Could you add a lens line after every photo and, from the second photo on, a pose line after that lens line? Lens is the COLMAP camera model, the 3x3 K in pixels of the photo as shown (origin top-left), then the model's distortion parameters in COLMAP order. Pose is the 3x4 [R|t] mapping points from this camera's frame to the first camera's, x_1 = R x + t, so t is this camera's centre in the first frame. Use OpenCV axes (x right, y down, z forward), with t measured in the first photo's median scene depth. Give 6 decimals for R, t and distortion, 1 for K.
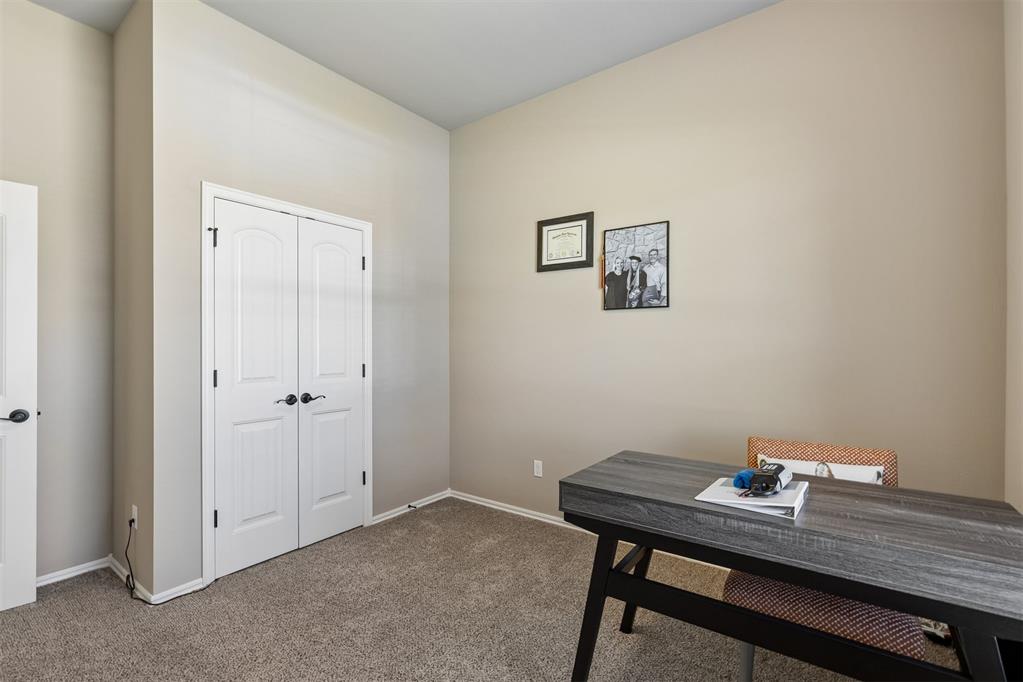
lens RADIAL K [[458.5, 0, 511.5], [0, 458.5, 341.0], [0, 0, 1]] dist [0.004441, -0.000440]
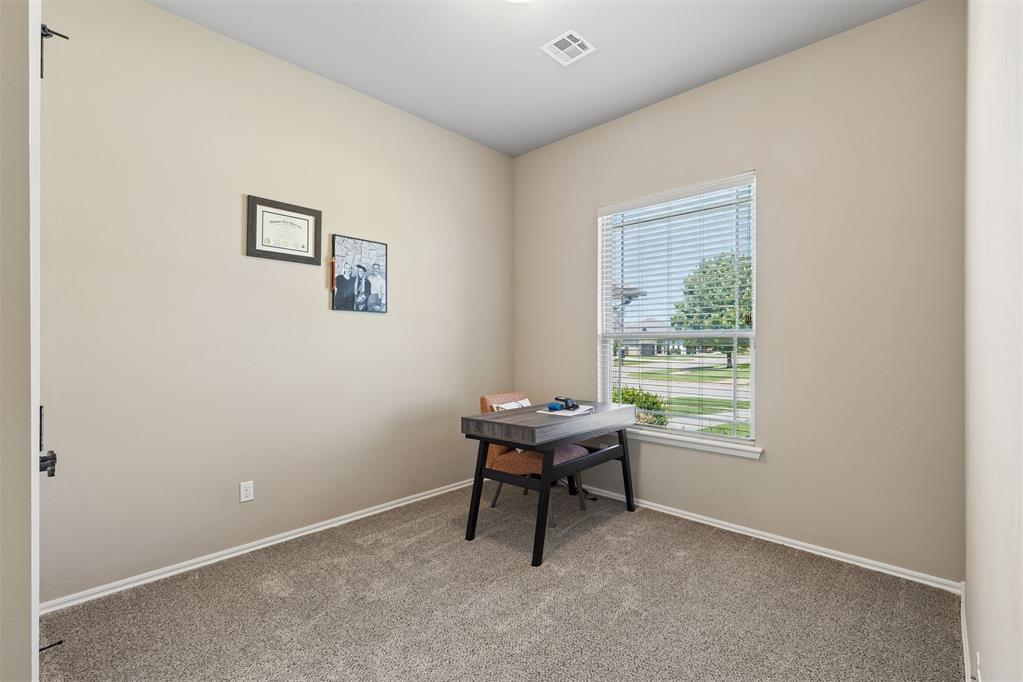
lens RADIAL K [[458.5, 0, 511.5], [0, 458.5, 341.0], [0, 0, 1]] dist [0.004441, -0.000440]
pose [[0.120966, 0.006161, 0.992638, -0.819072], [-0.005750, 0.999968, -0.005505, 0.007802], [-0.992640, -0.005042, 0.120997, 0.484920]]
